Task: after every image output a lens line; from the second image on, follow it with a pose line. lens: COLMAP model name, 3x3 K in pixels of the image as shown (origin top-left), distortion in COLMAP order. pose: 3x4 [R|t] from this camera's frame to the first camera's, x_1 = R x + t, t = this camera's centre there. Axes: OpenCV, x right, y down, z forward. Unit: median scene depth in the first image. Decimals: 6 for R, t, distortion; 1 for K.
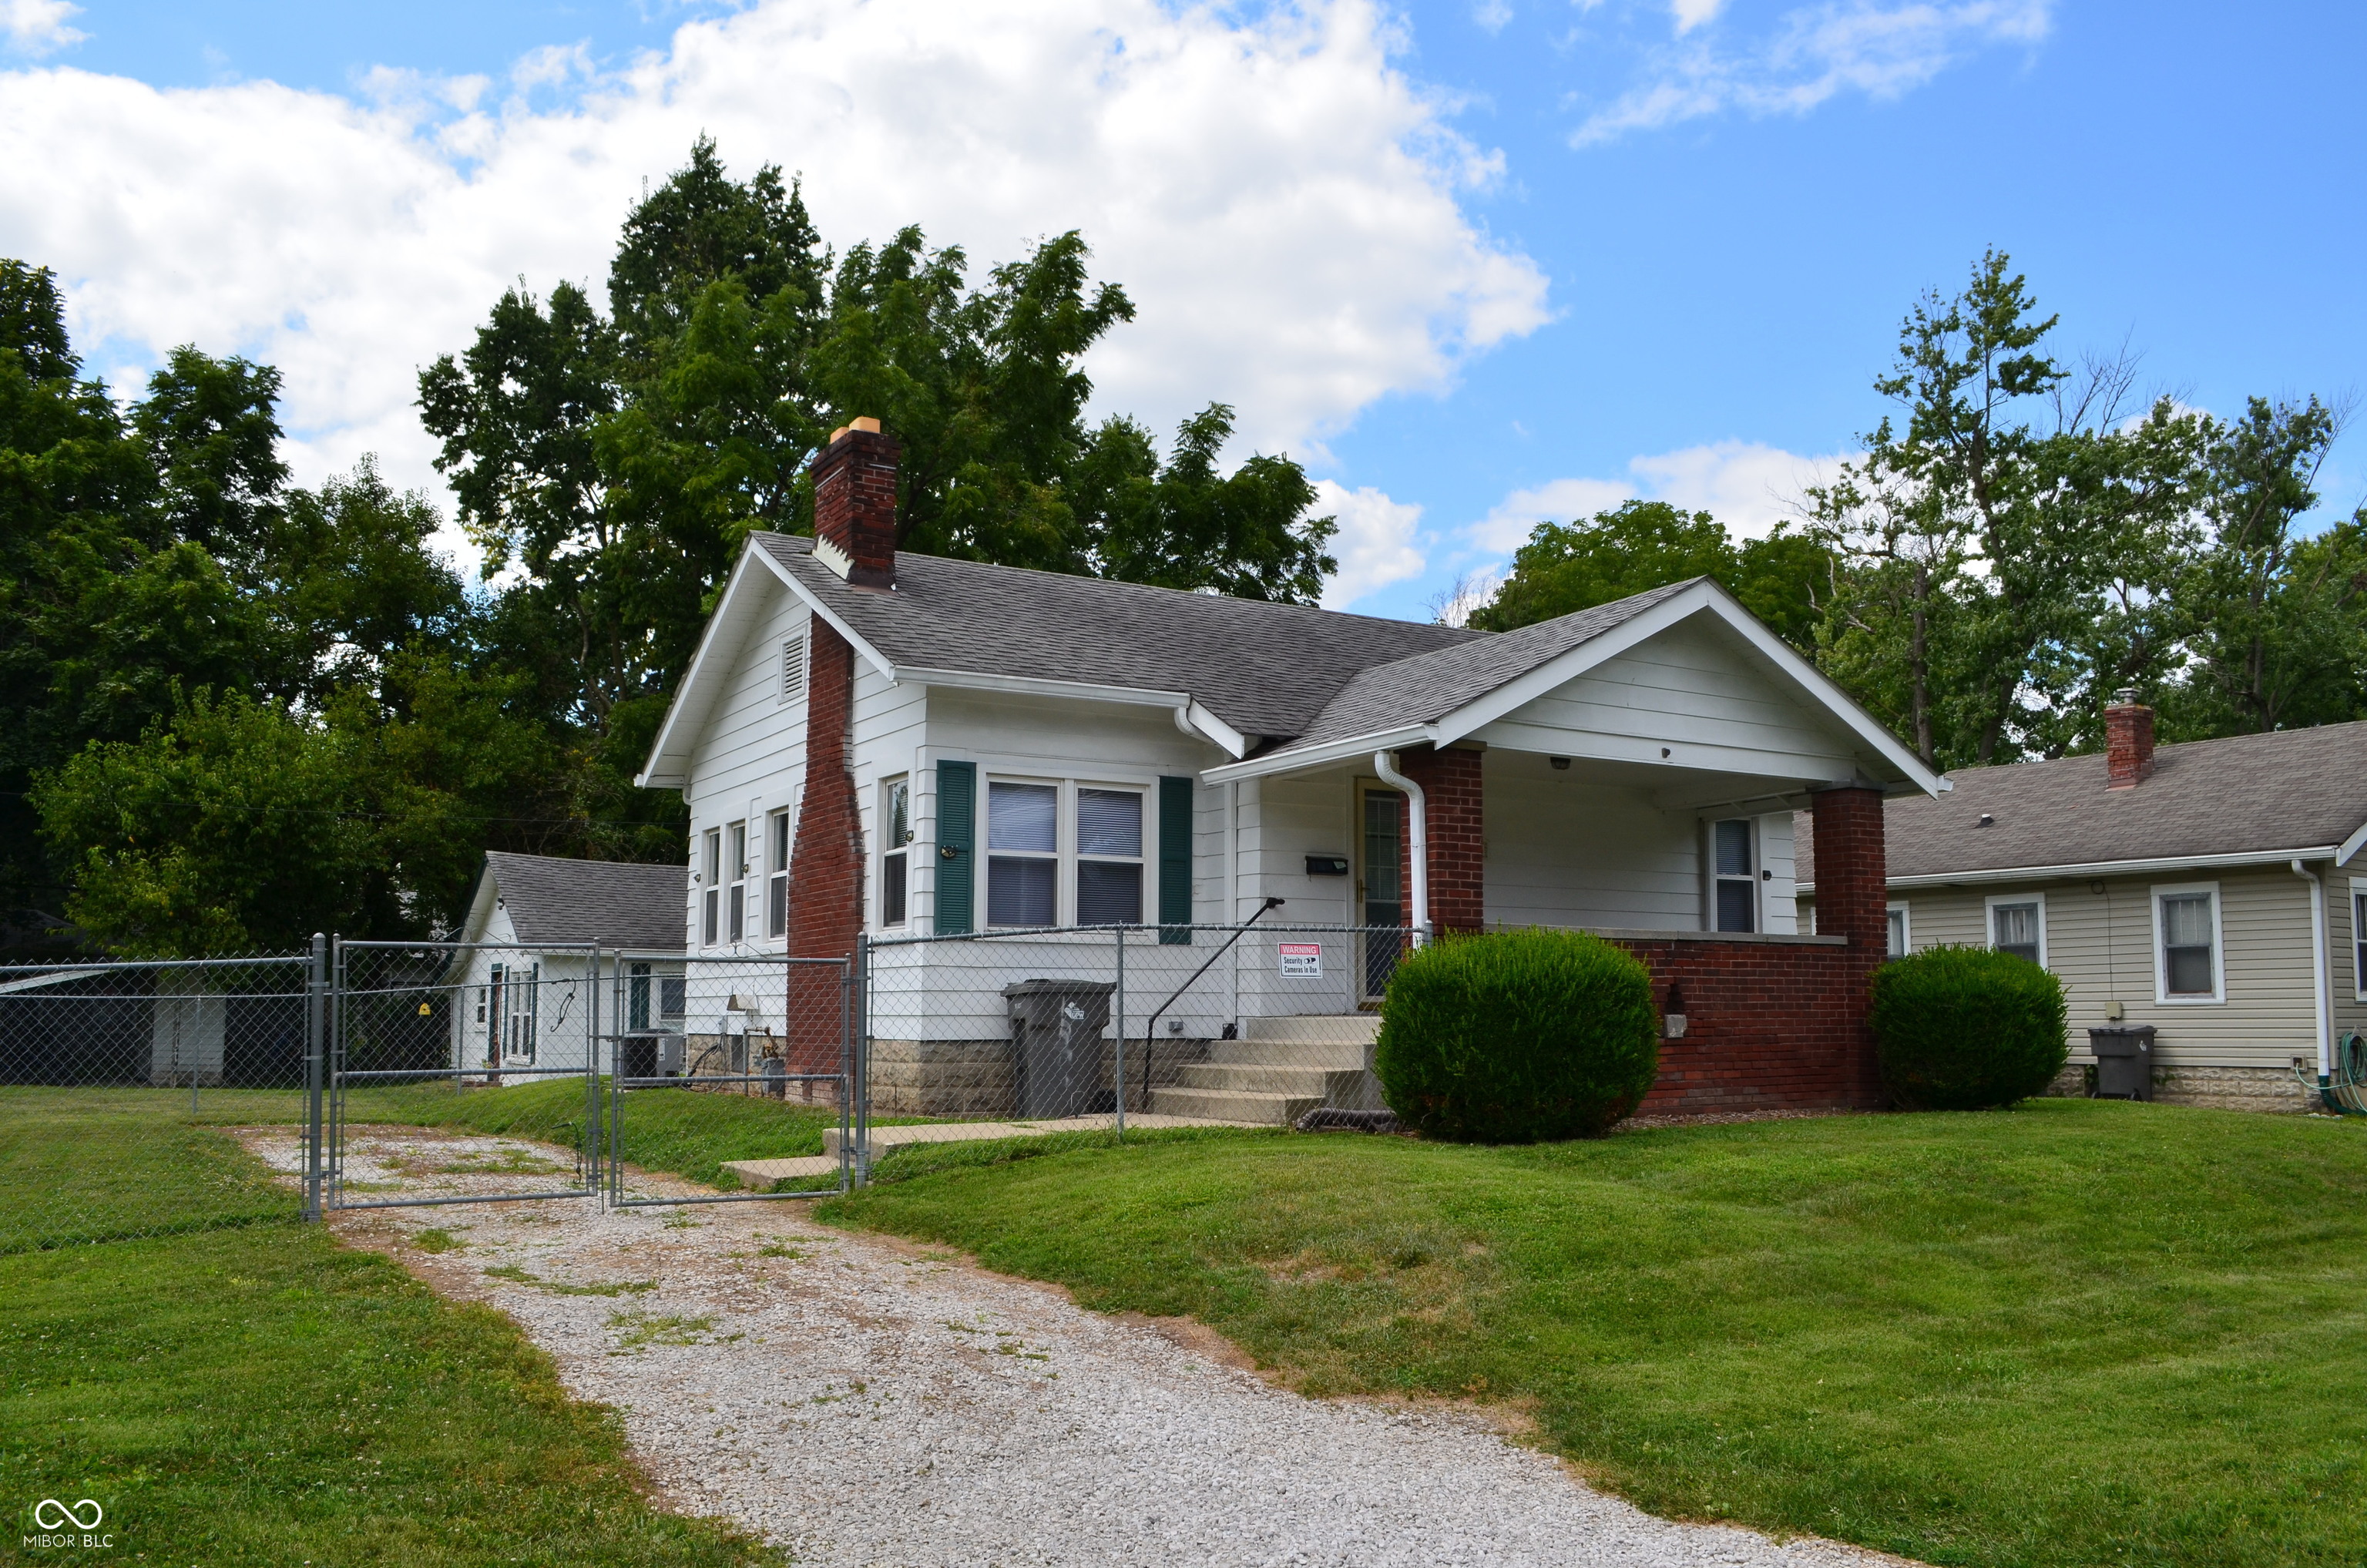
lens RADIAL K [[1848.2, 0, 1185.8], [0, 1848.2, 855.9], [0, 0, 1]] dist [-0.085741, 0.000085]
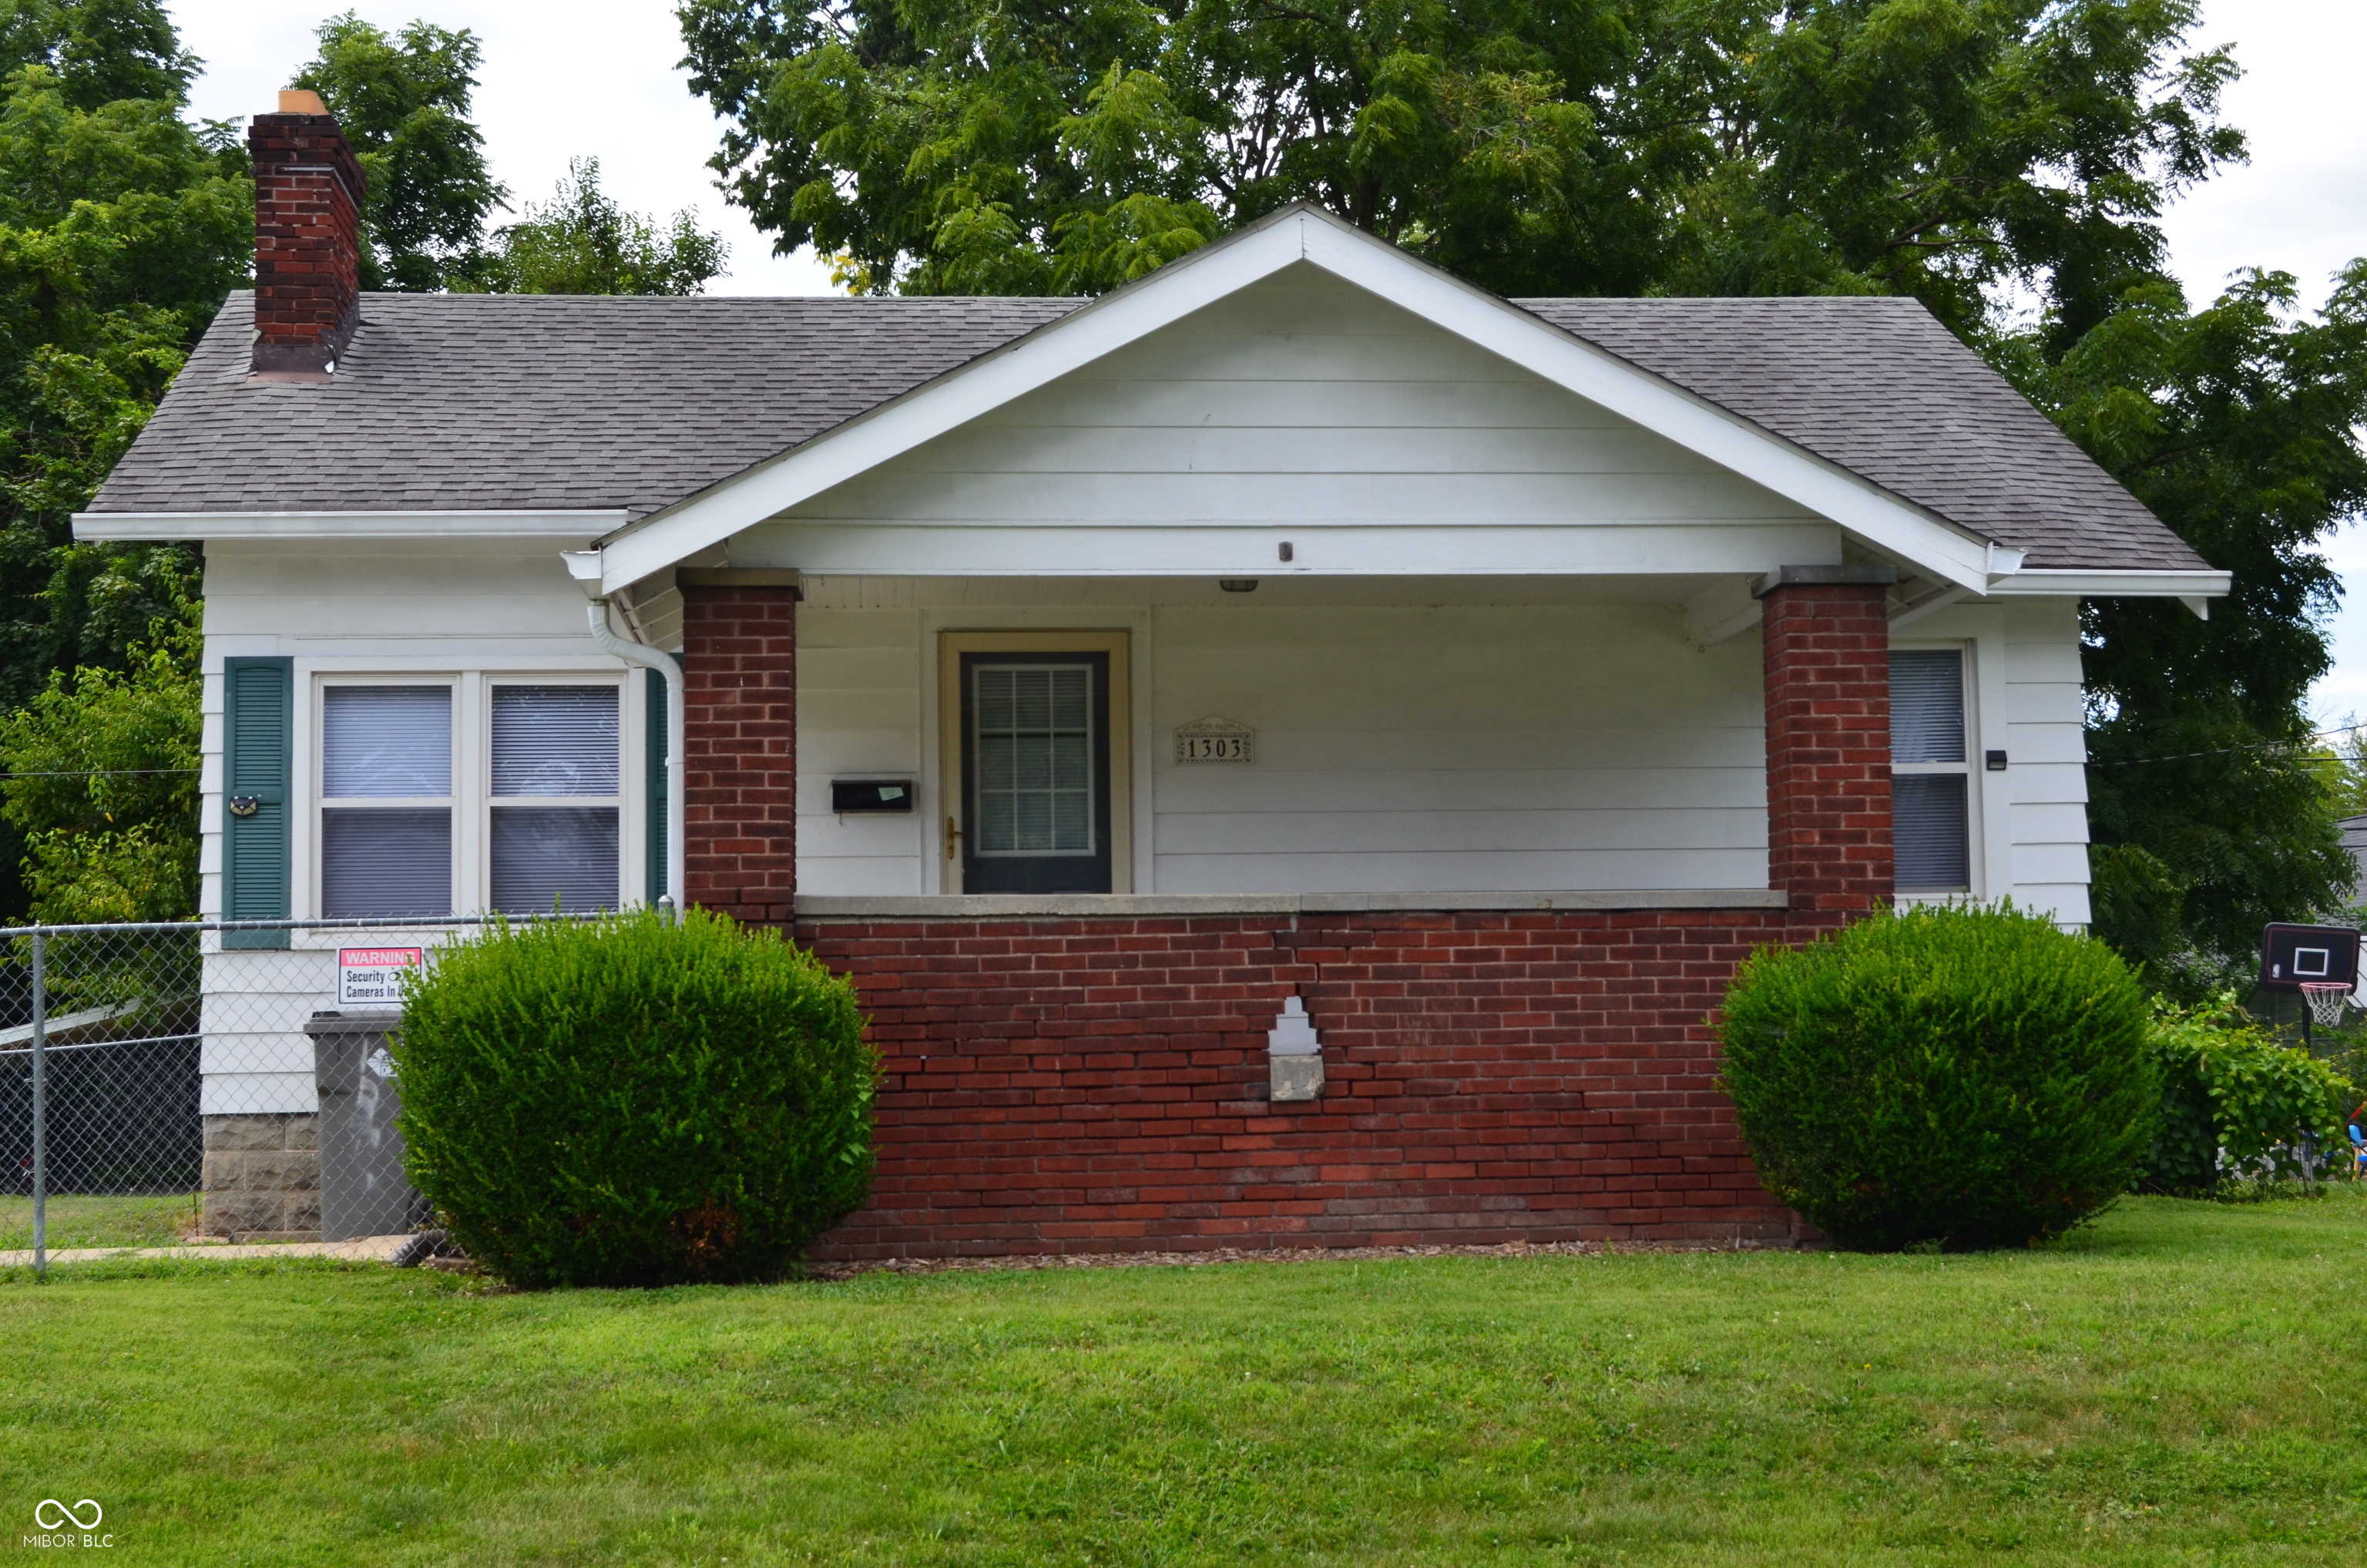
lens RADIAL K [[3411.9, 0, 1185.0], [0, 3411.9, 922.0], [0, 0, 1]] dist [0.034987, -0.378232]
pose [[0.898329, -0.031889, -0.438165, 0.626209], [0.052868, 0.997961, 0.035759, 0.011709], [0.436131, -0.055289, 0.898183, 0.114143]]
